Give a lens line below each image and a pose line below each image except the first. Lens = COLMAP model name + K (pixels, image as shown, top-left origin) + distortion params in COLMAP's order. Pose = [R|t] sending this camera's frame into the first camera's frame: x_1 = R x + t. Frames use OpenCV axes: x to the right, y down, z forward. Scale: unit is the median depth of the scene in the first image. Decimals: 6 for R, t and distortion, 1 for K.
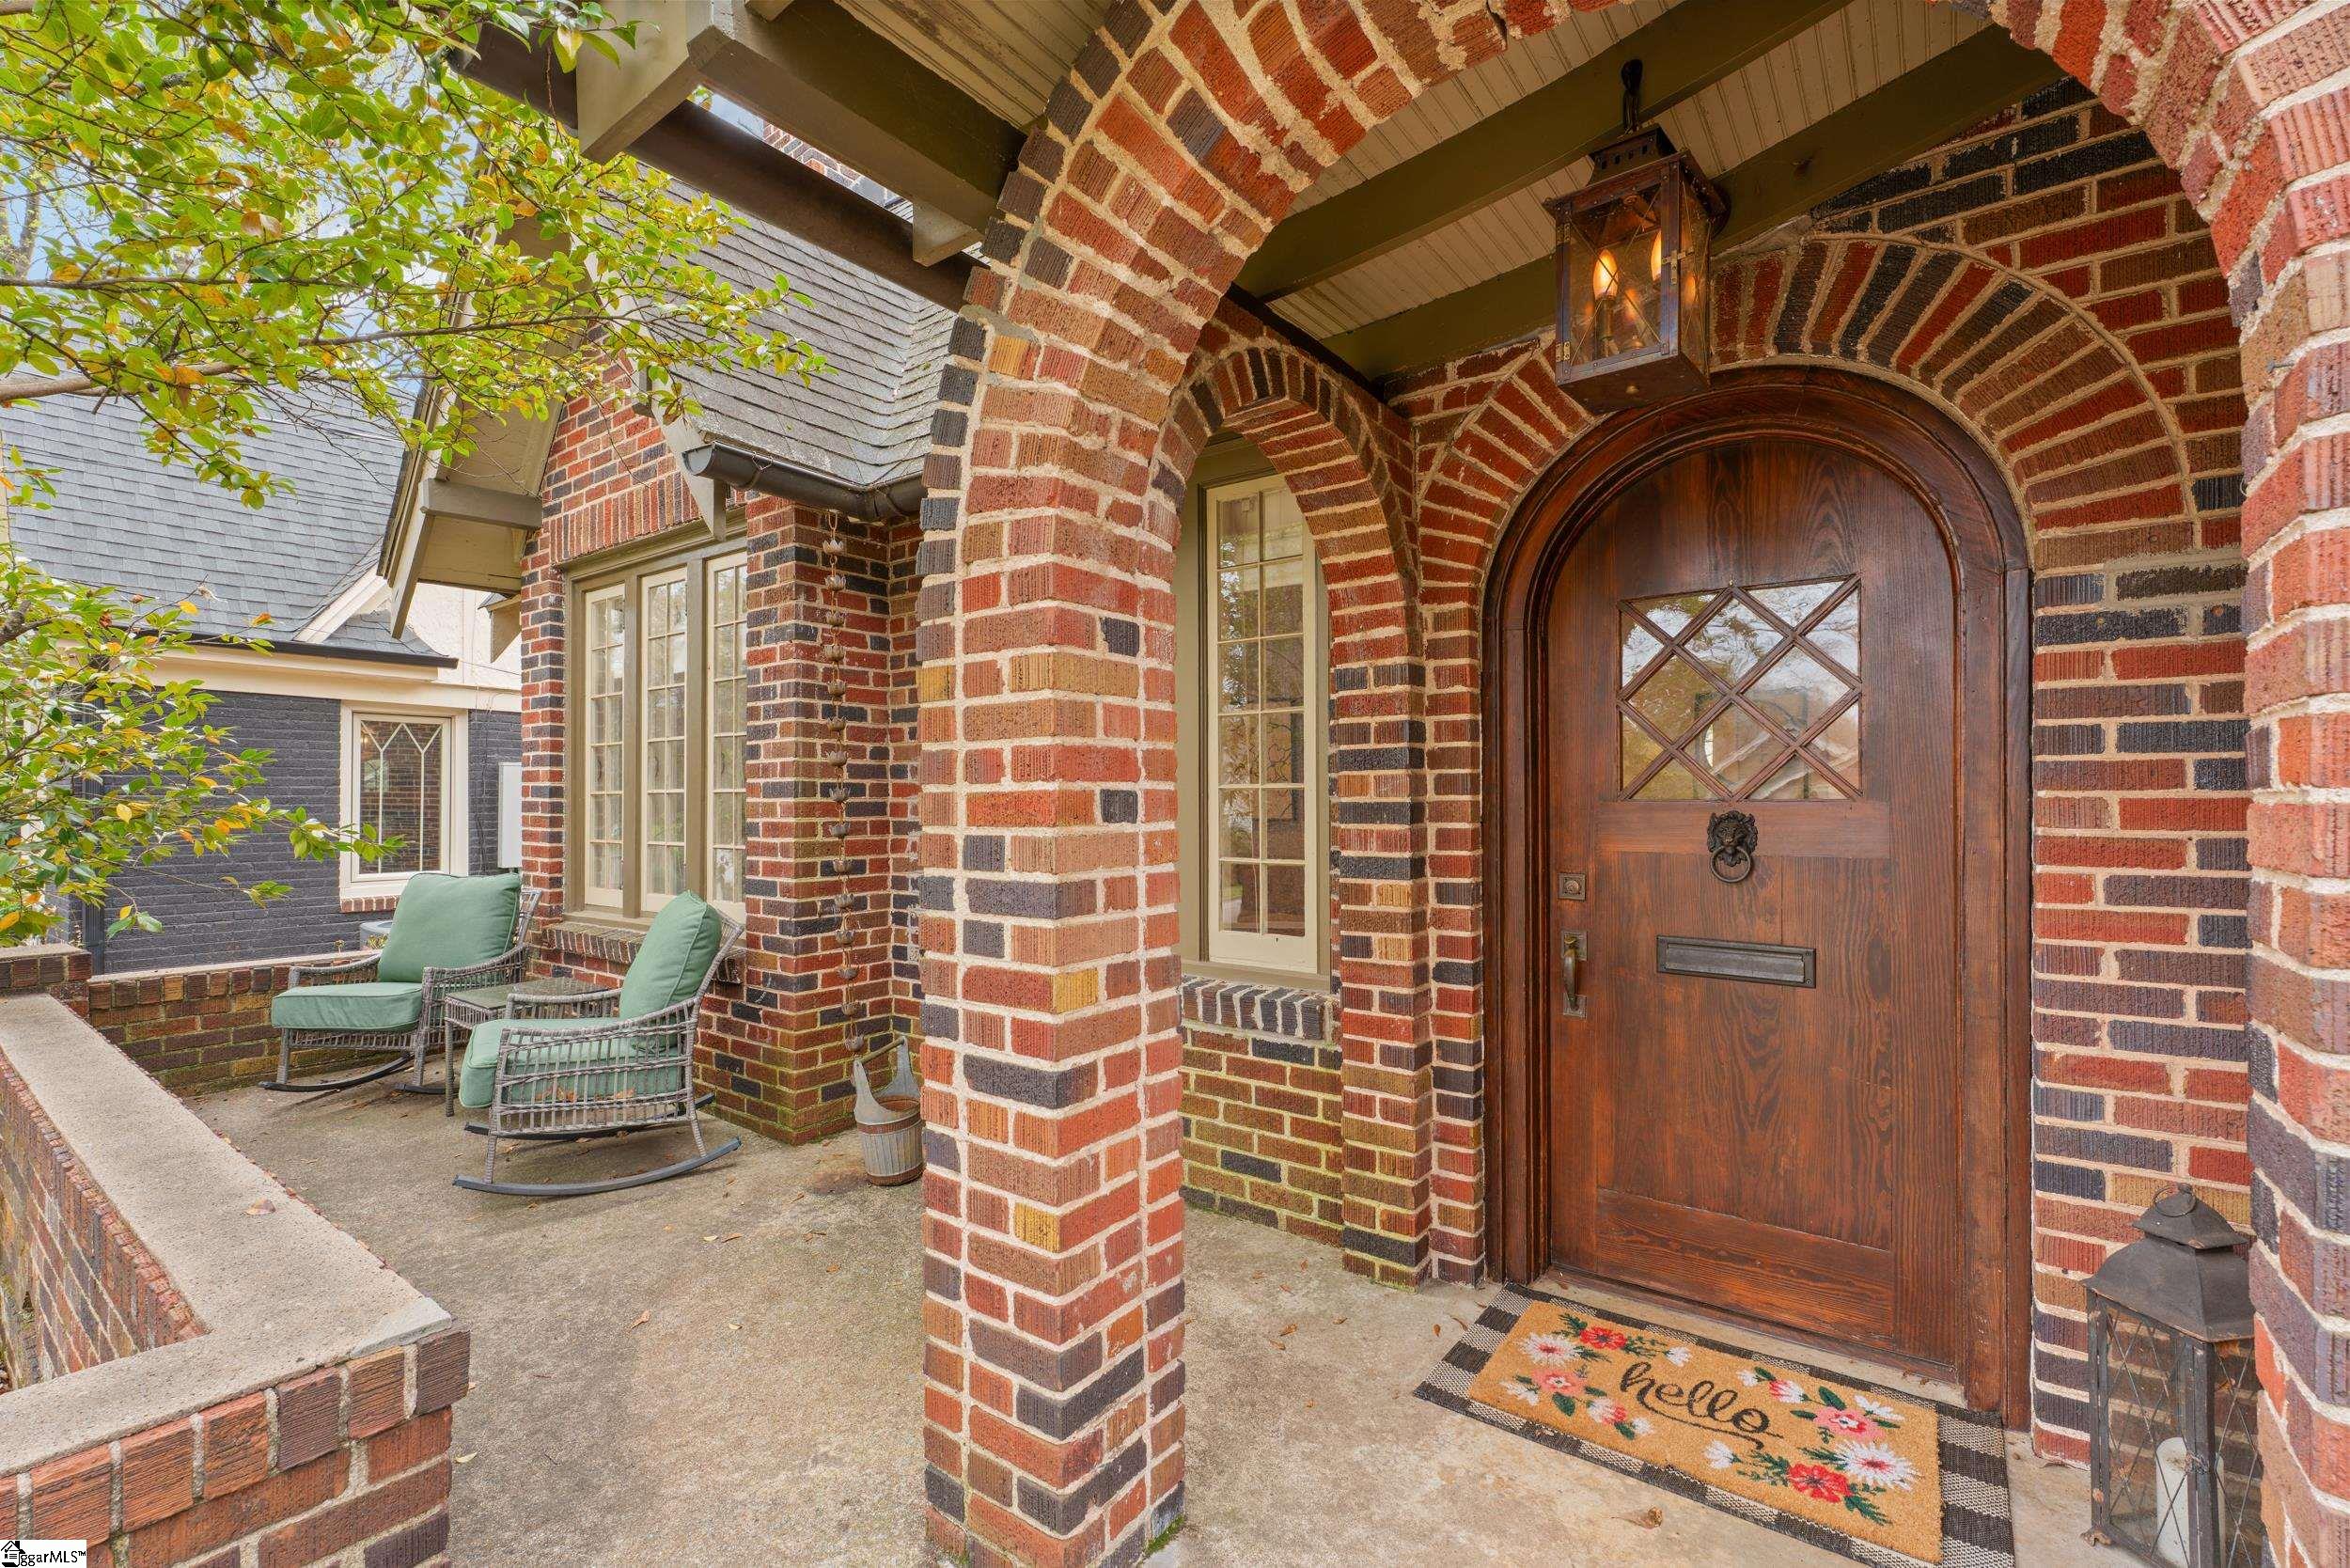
lens RADIAL K [[1049.5, 0, 1173.6], [0, 1049.5, 793.6], [0, 0, 1]] dist [0.000392, -0.000334]
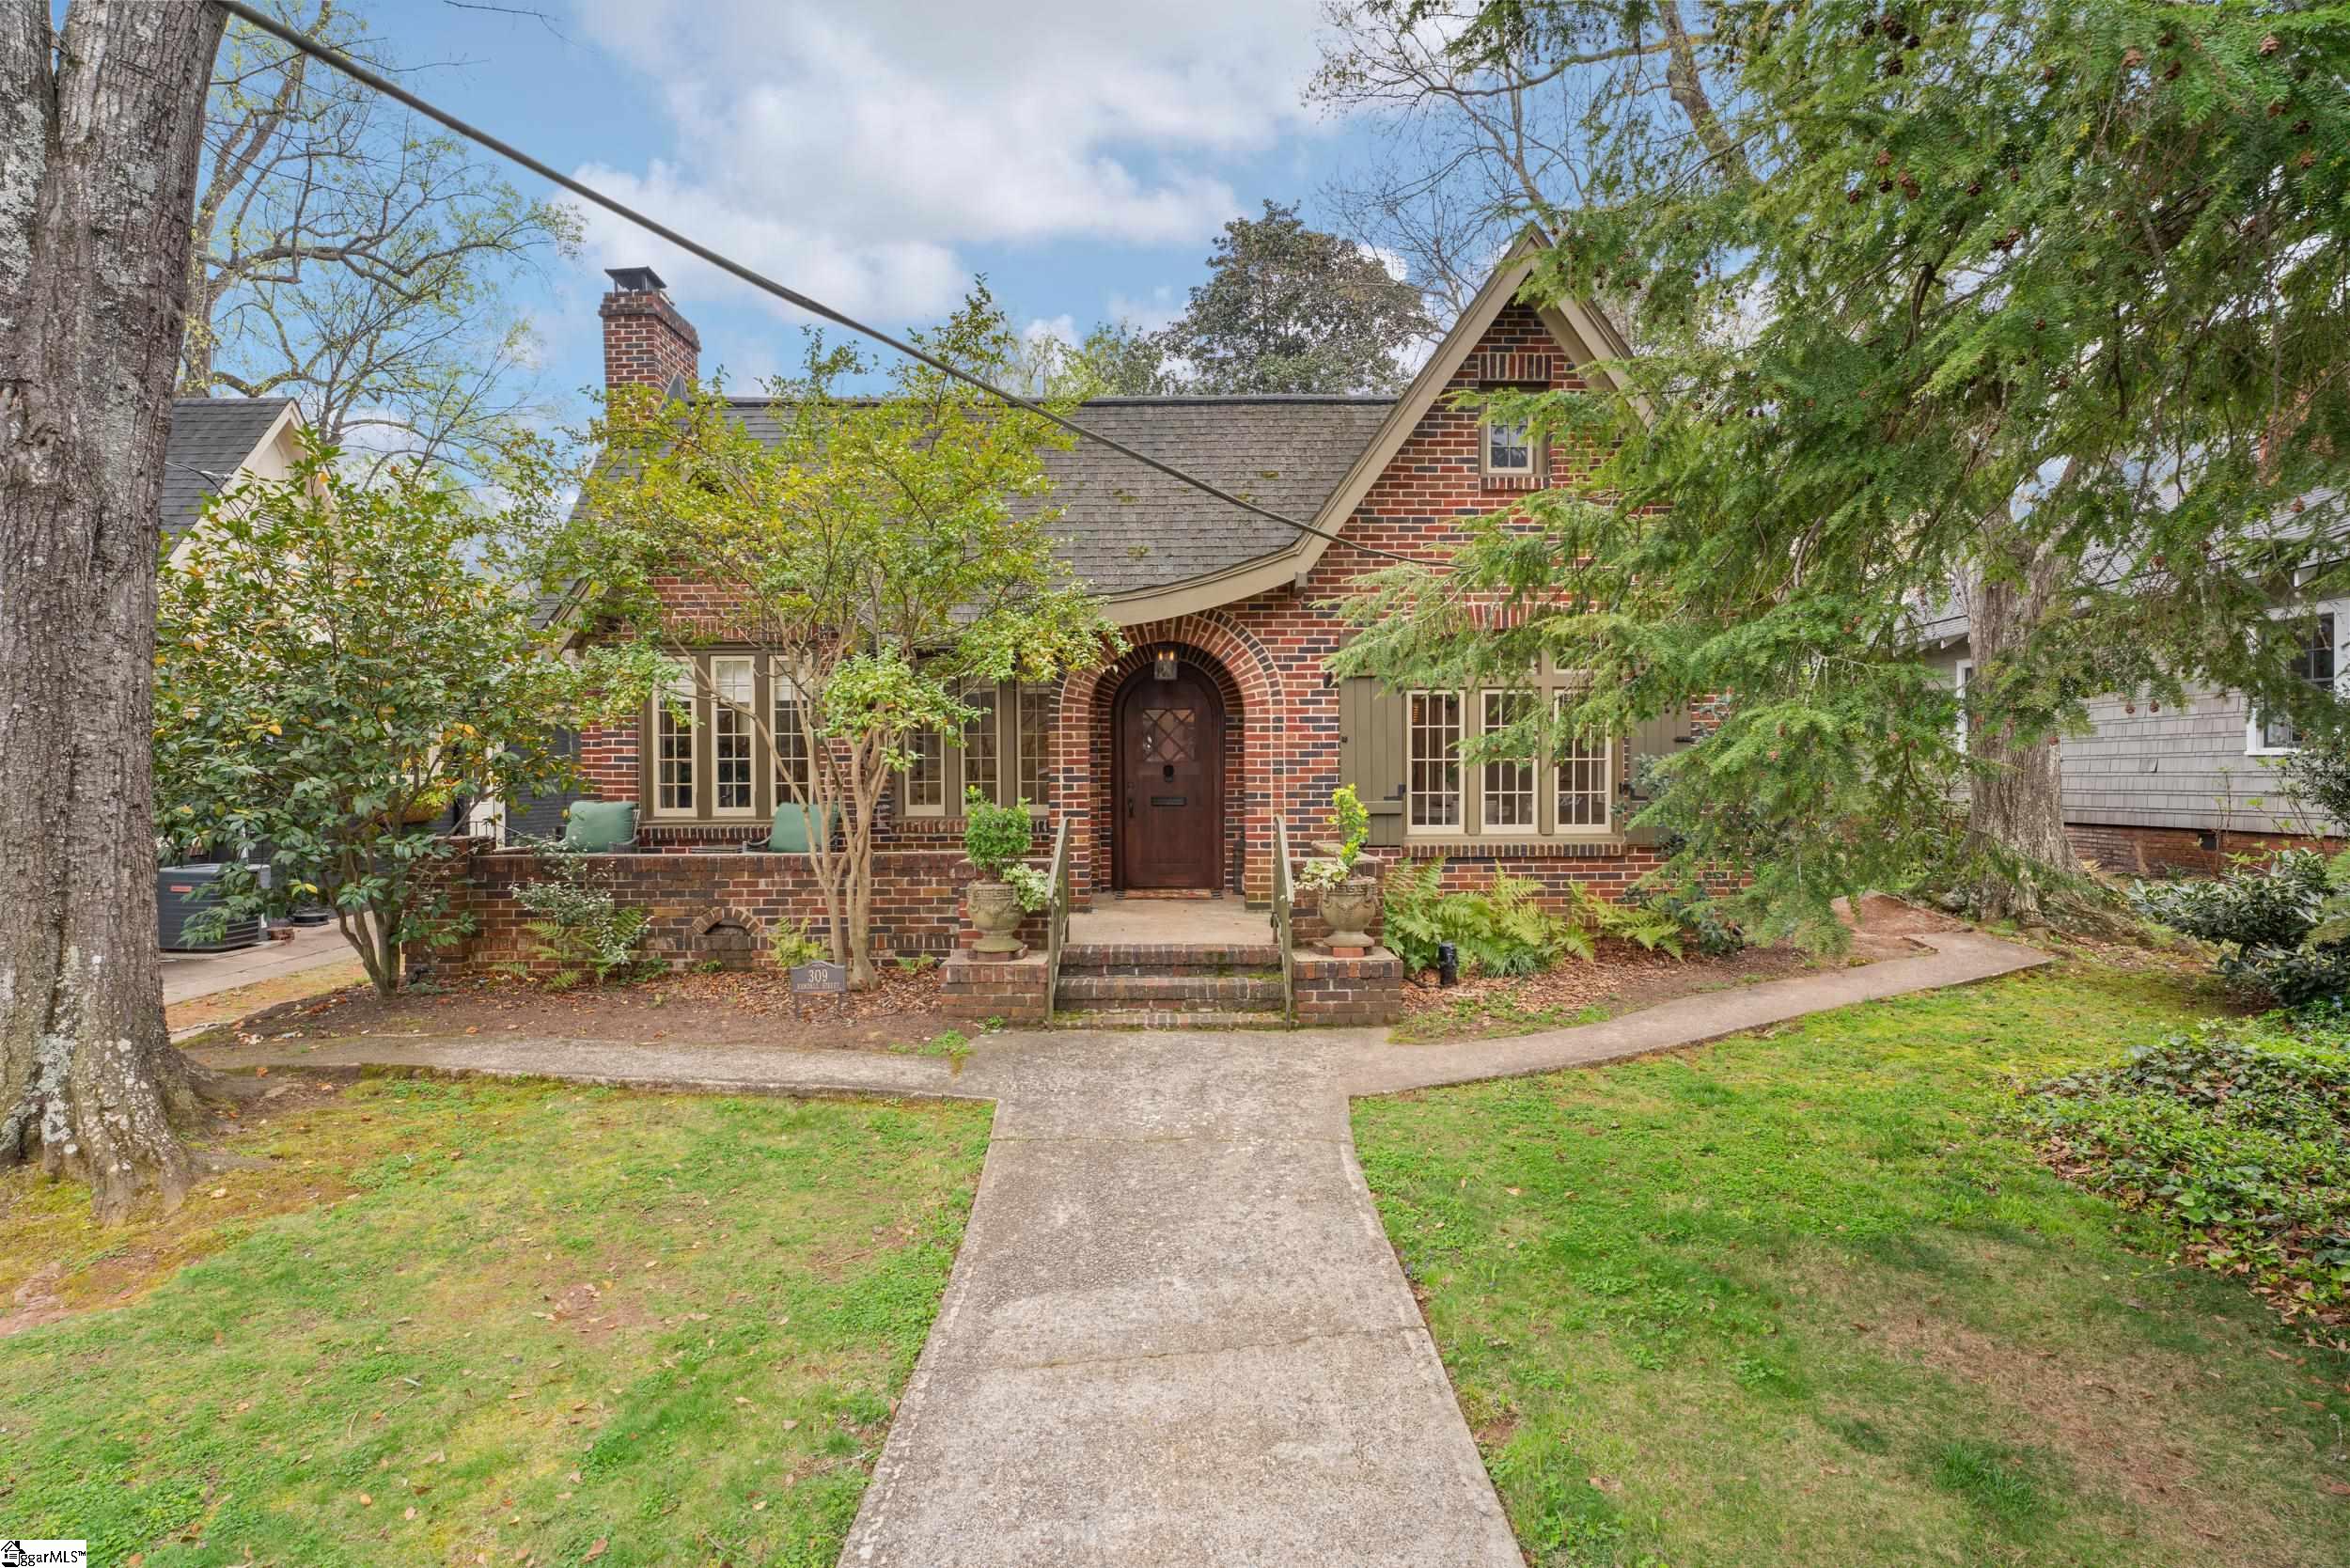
lens RADIAL K [[1103.4, 0, 1179.0], [0, 1103.4, 784.9], [0, 0, 1]] dist [0.003228, 0.000269]
pose [[0.794344, -0.009572, 0.607392, -2.949963], [0.000786, 0.999891, 0.014729, 0.047880], [-0.607467, -0.011223, 0.794265, -3.512903]]
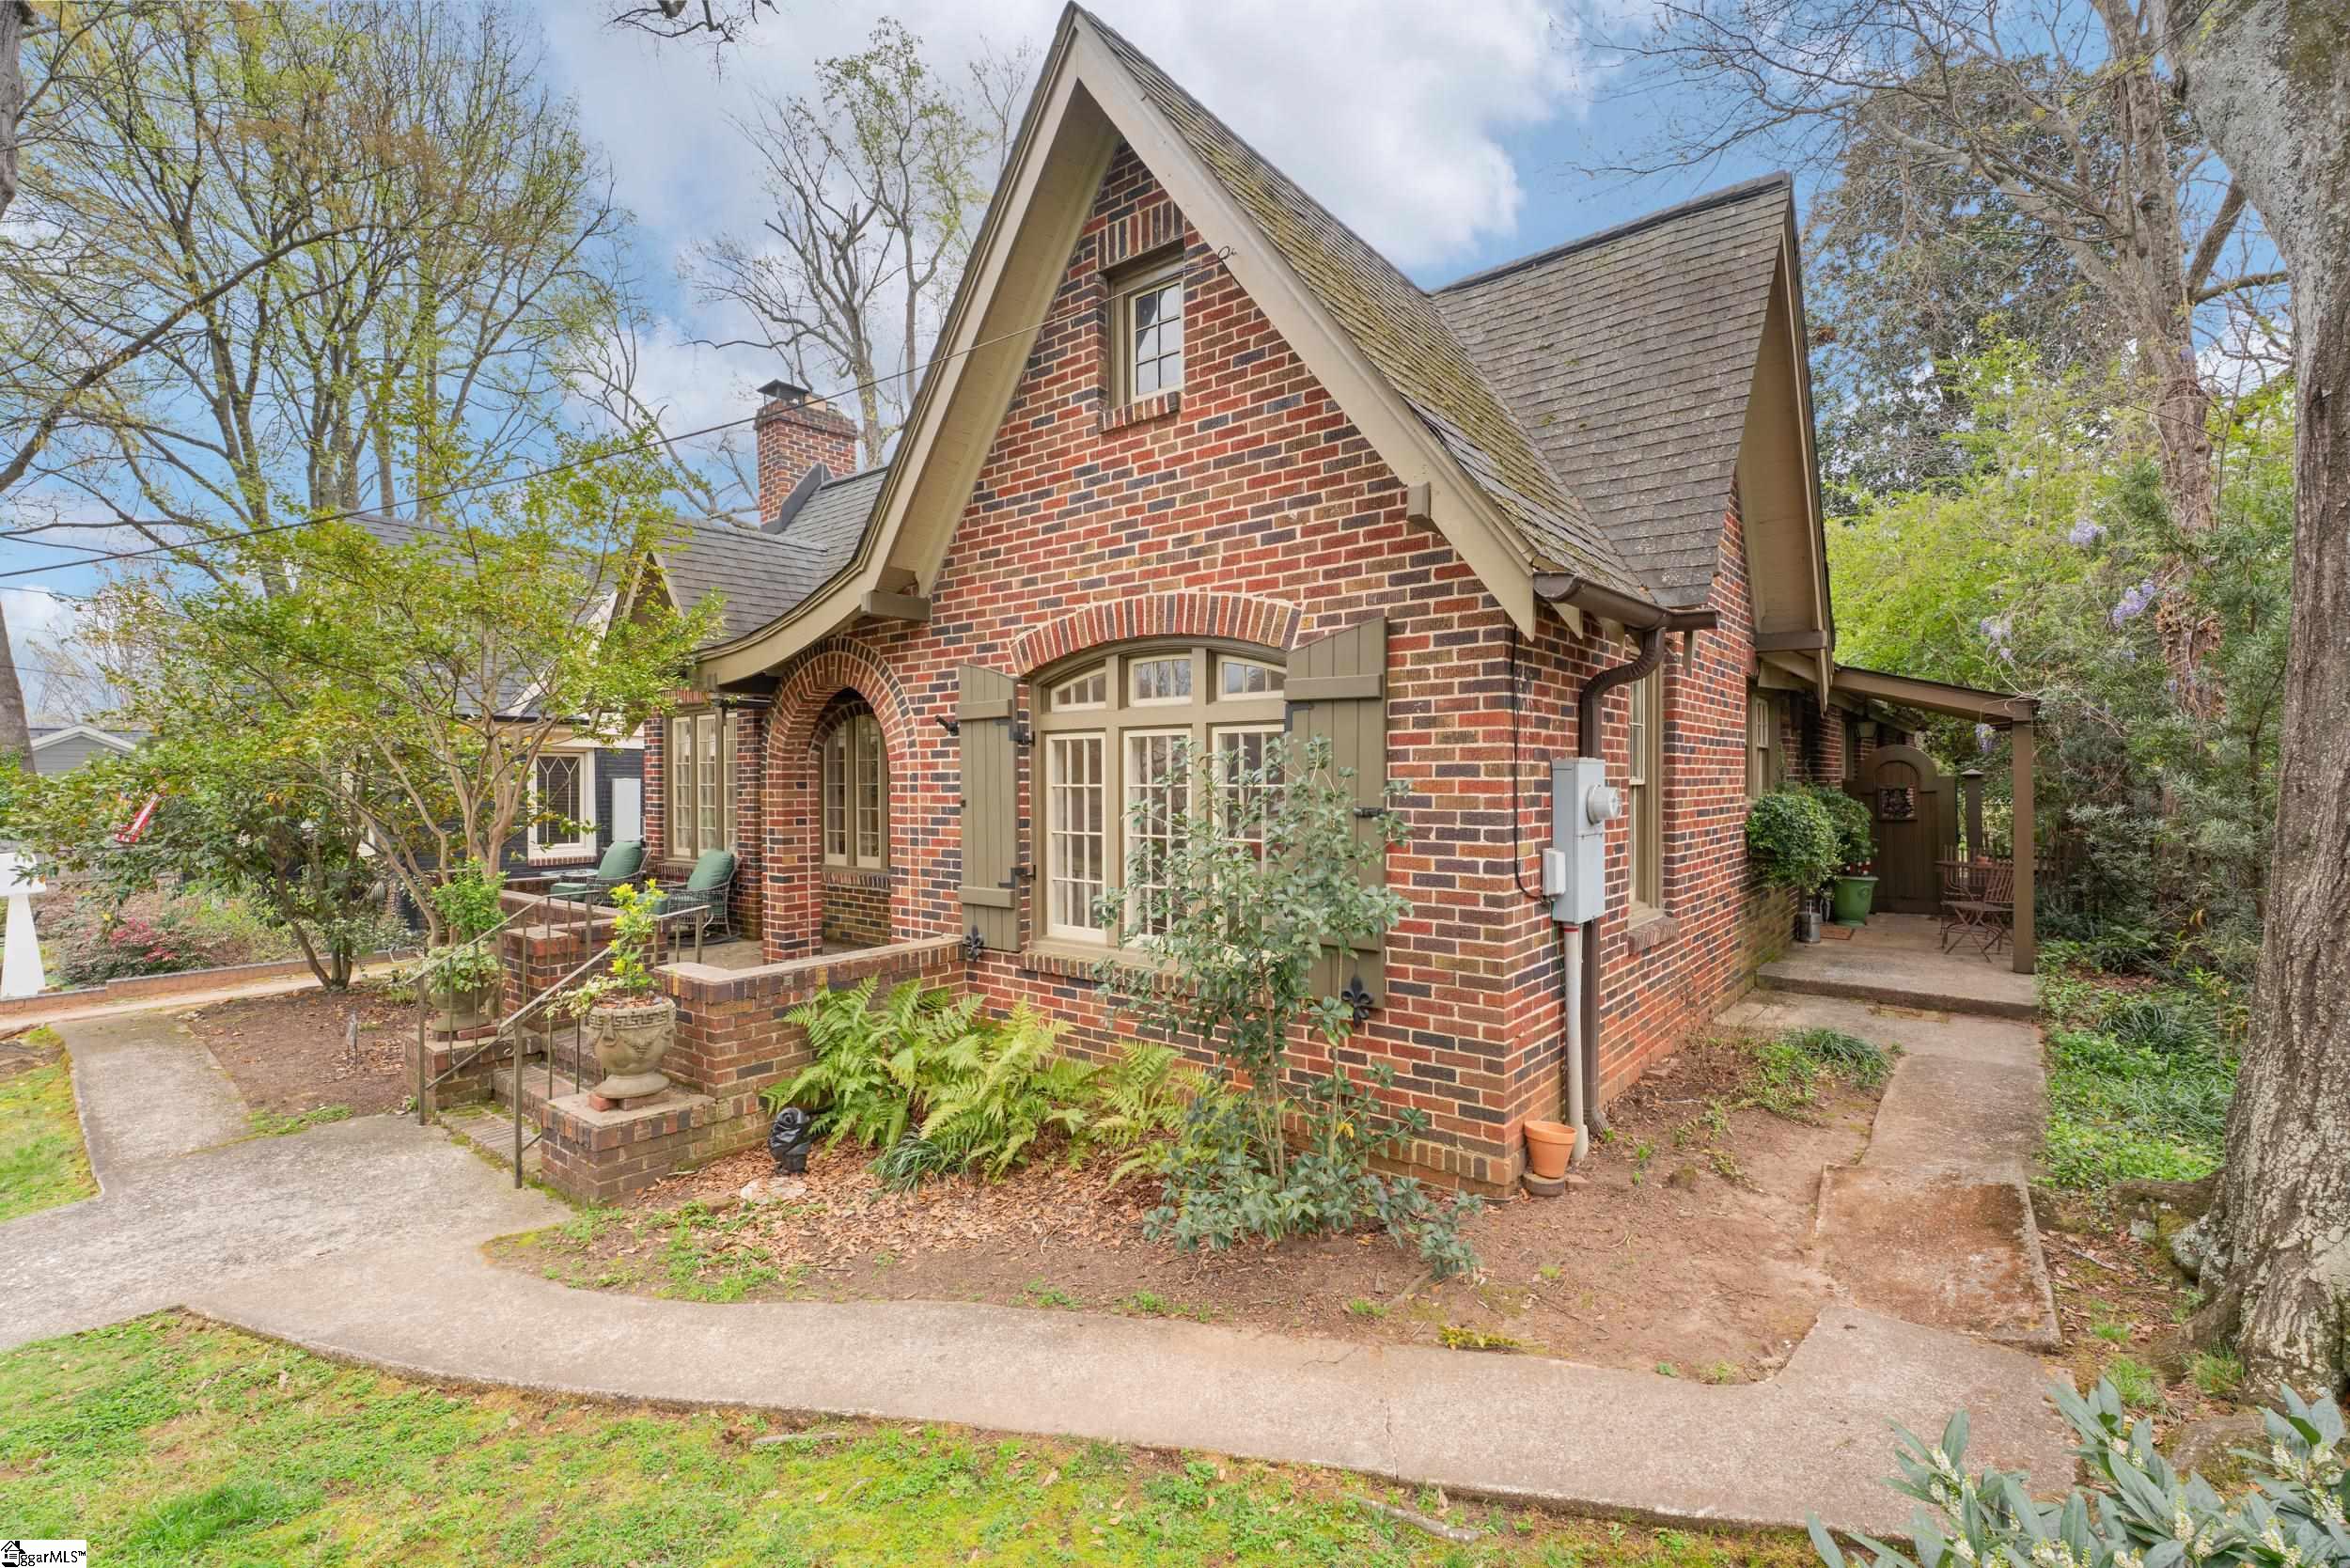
lens RADIAL K [[1049.5, 0, 1168.8], [0, 1049.5, 789.3], [0, 0, 1]] dist [0.000392, -0.000334]
pose [[0.999140, -0.005254, -0.041127, 1.758402], [0.005983, 0.999827, 0.017633, -0.203039], [0.041027, -0.017864, 0.998998, -3.557640]]
